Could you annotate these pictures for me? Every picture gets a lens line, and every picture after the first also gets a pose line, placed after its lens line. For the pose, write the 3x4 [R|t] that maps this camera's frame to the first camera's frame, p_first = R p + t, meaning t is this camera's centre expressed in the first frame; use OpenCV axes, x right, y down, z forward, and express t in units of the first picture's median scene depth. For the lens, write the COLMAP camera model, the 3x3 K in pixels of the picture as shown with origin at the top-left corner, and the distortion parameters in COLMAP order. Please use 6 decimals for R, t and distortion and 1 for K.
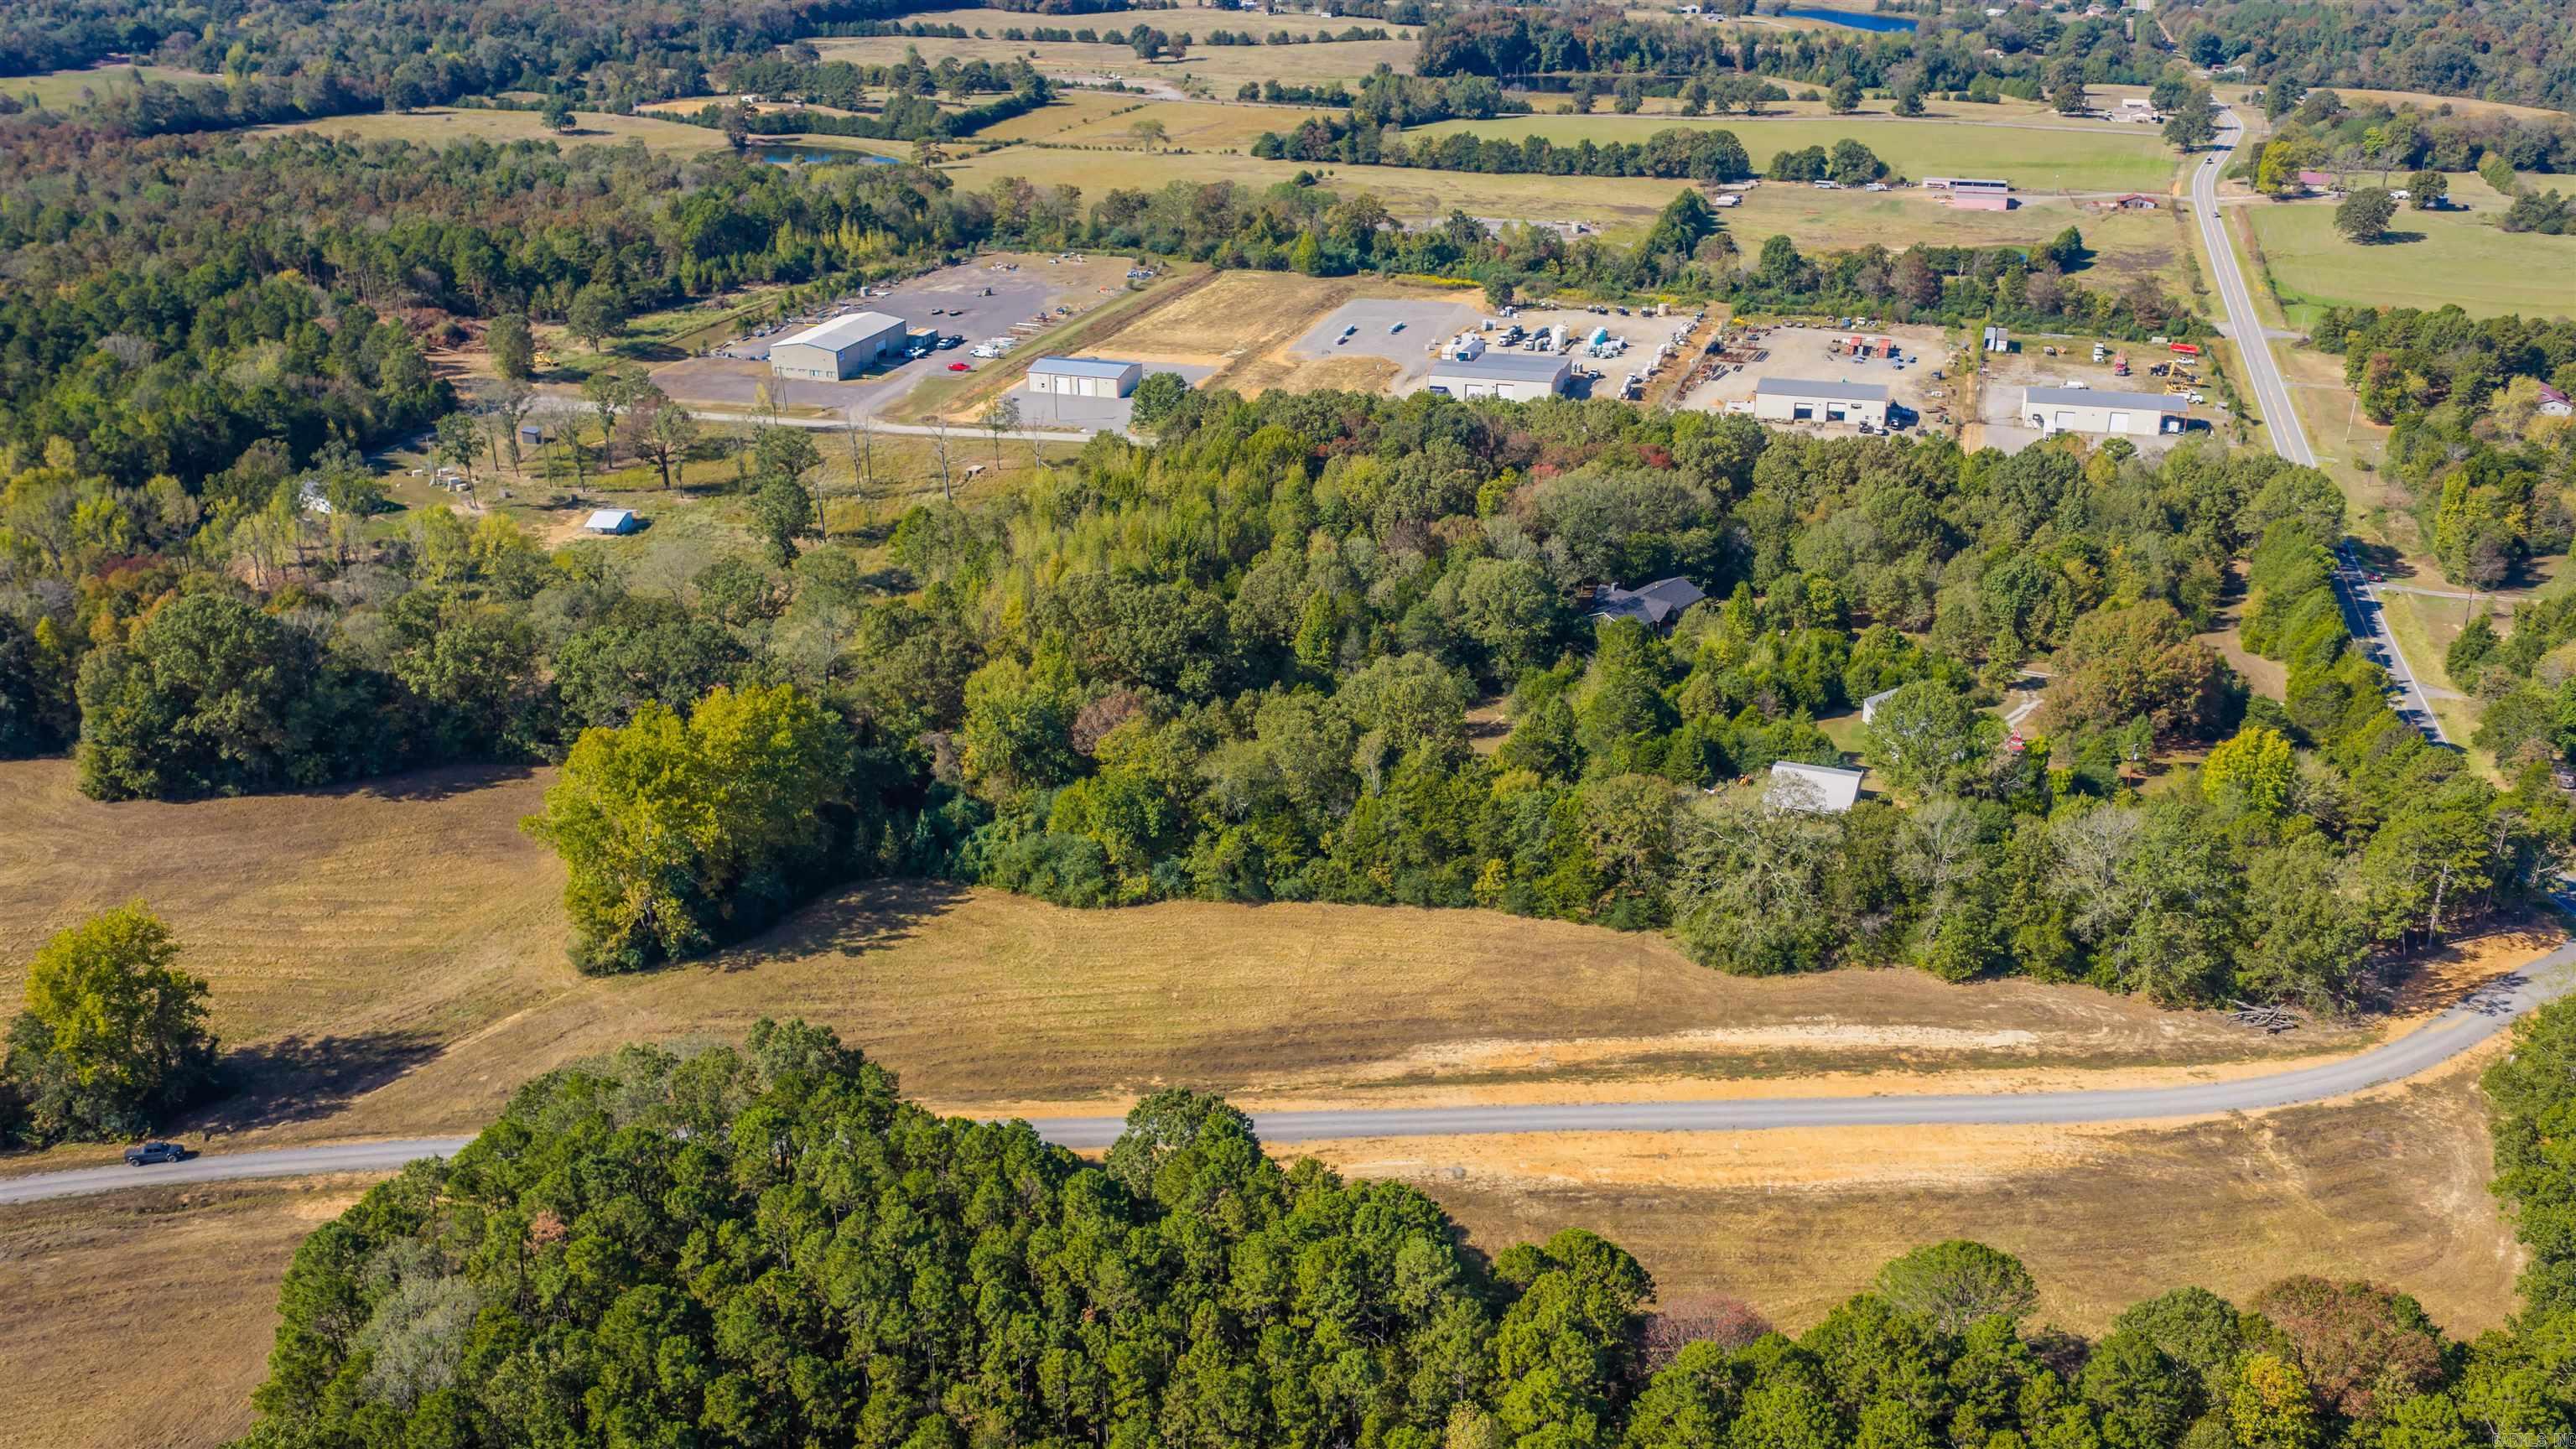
lens RADIAL K [[2112.9, 0, 1289.5], [0, 2112.9, 723.7], [0, 0, 1]] dist [0.009195, -0.033441]
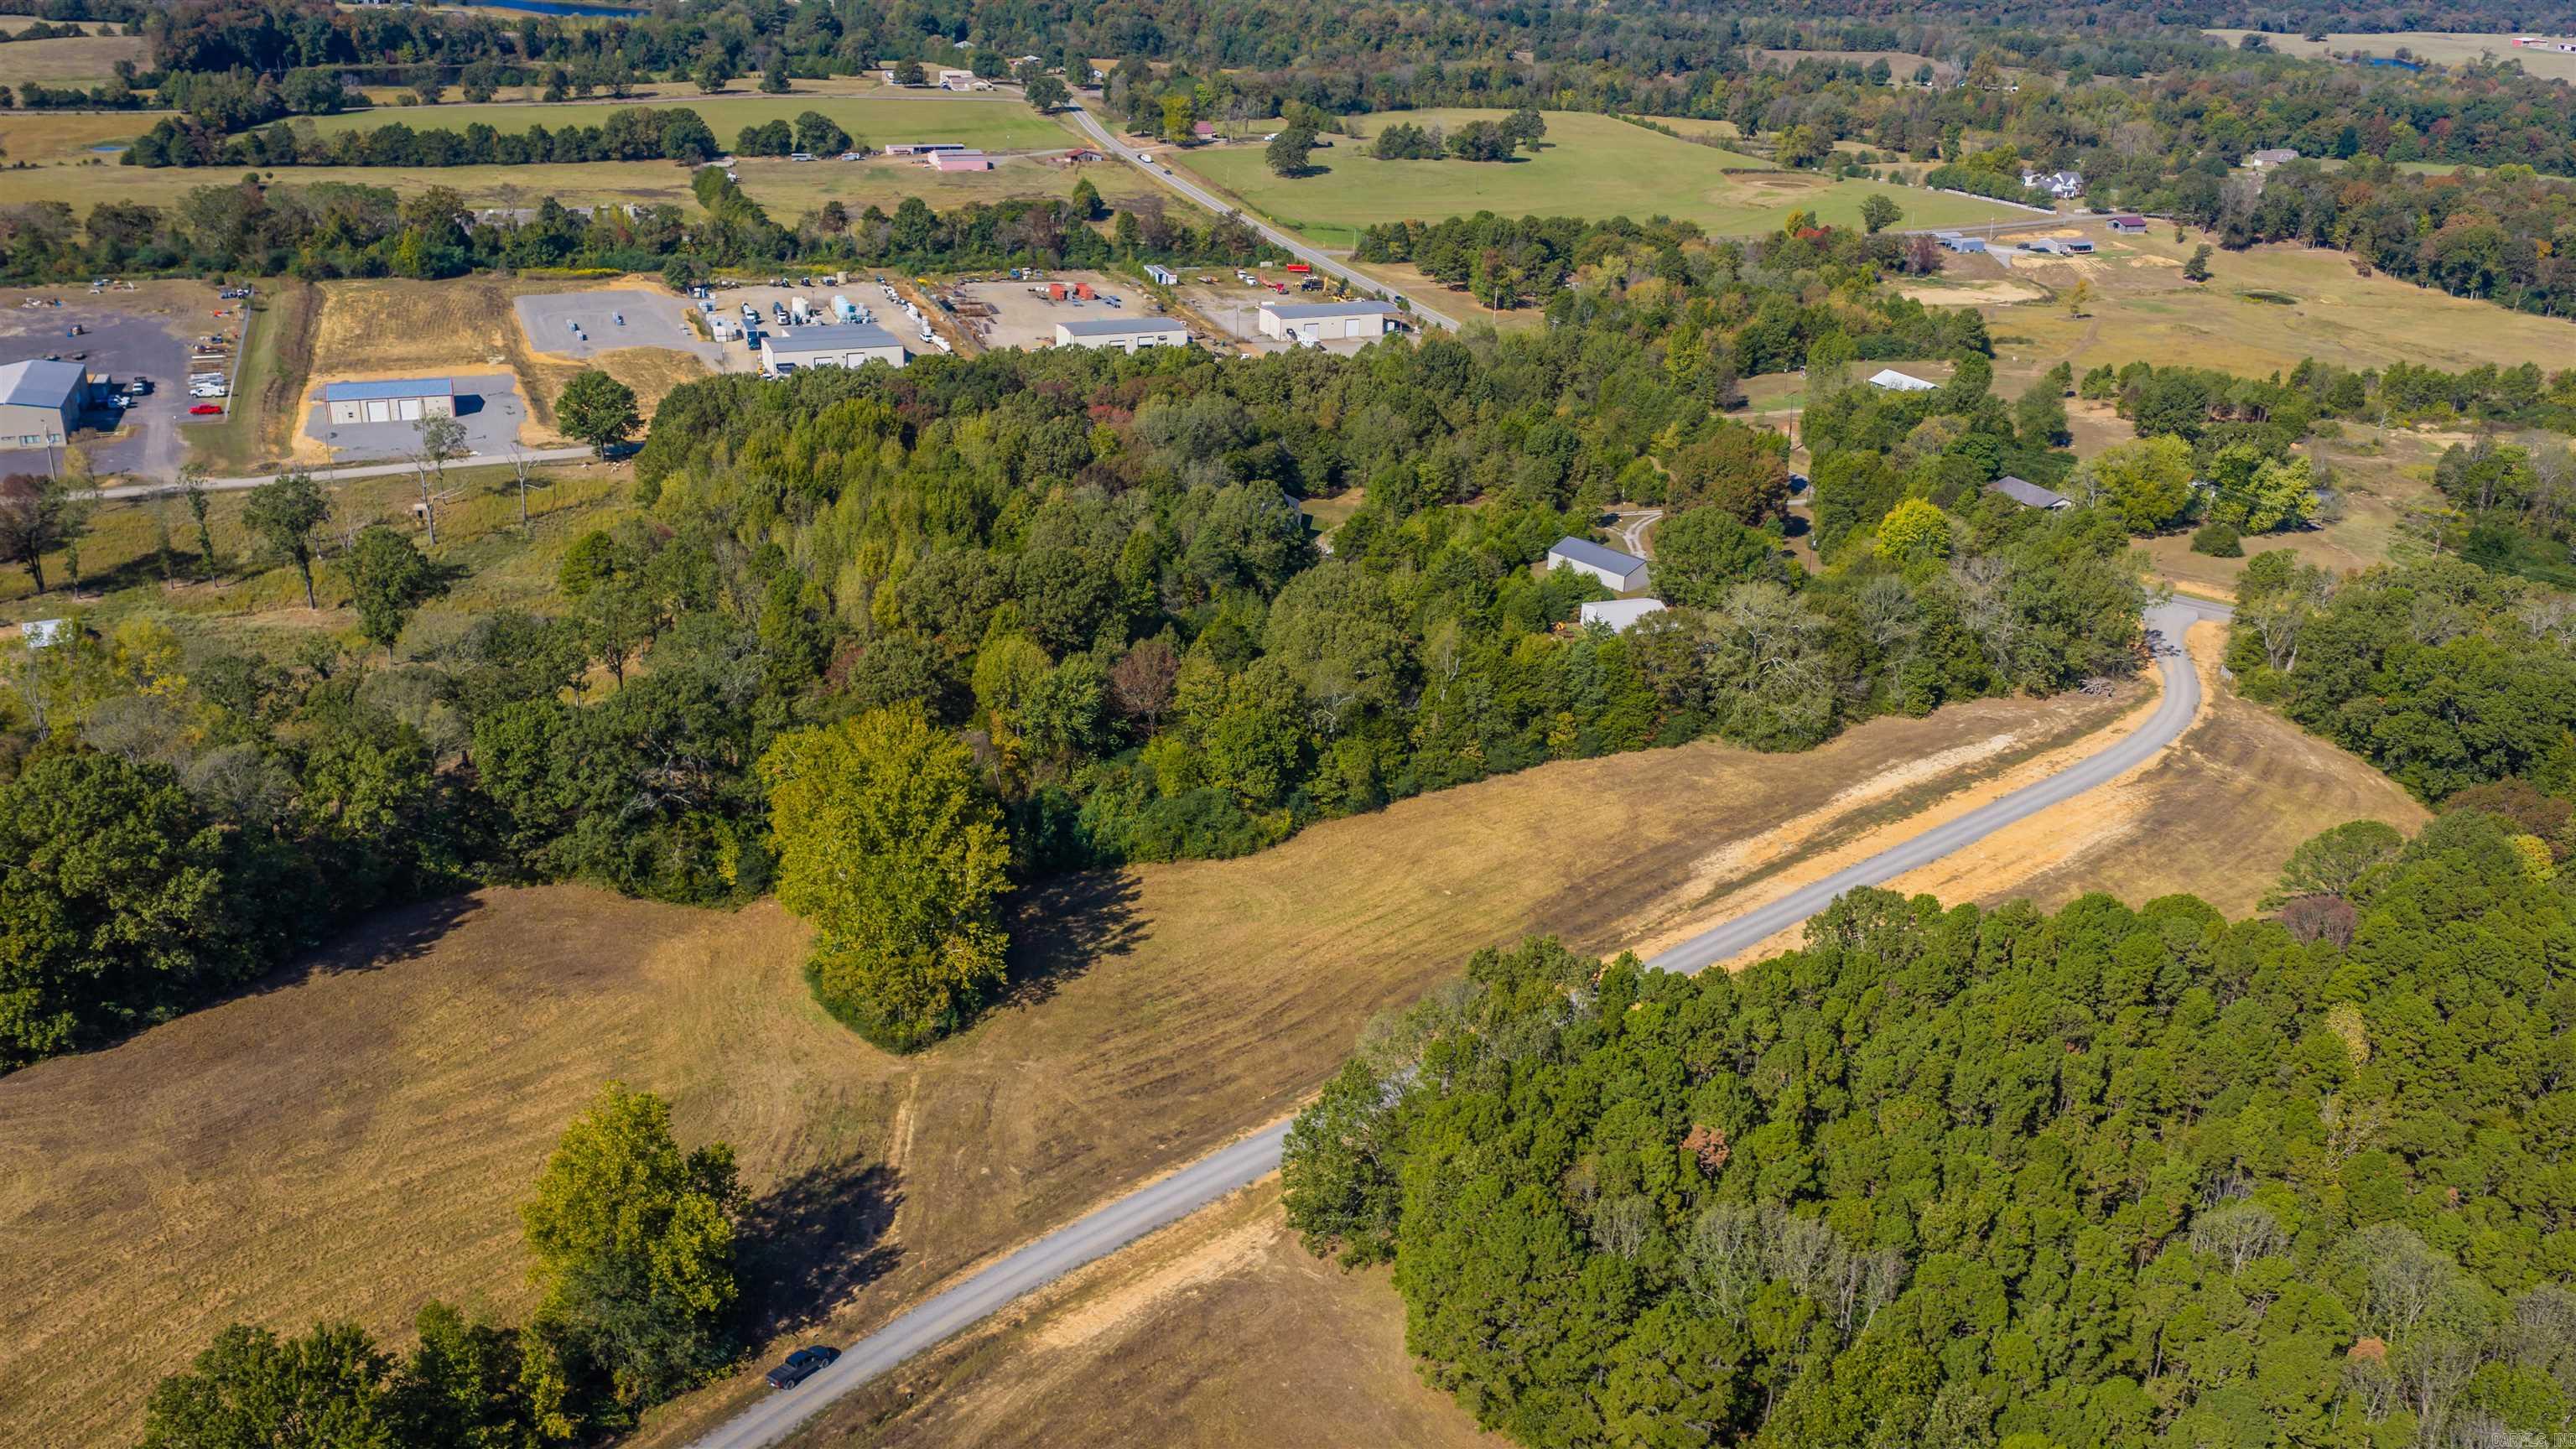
lens RADIAL K [[2112.9, 0, 1291.5], [0, 2112.9, 727.0], [0, 0, 1]] dist [0.009195, -0.033441]
pose [[0.779898, -0.212795, 0.588623, -0.215125], [0.211792, 0.974678, 0.071744, -0.012176], [-0.588984, 0.068713, 0.805218, 0.065638]]
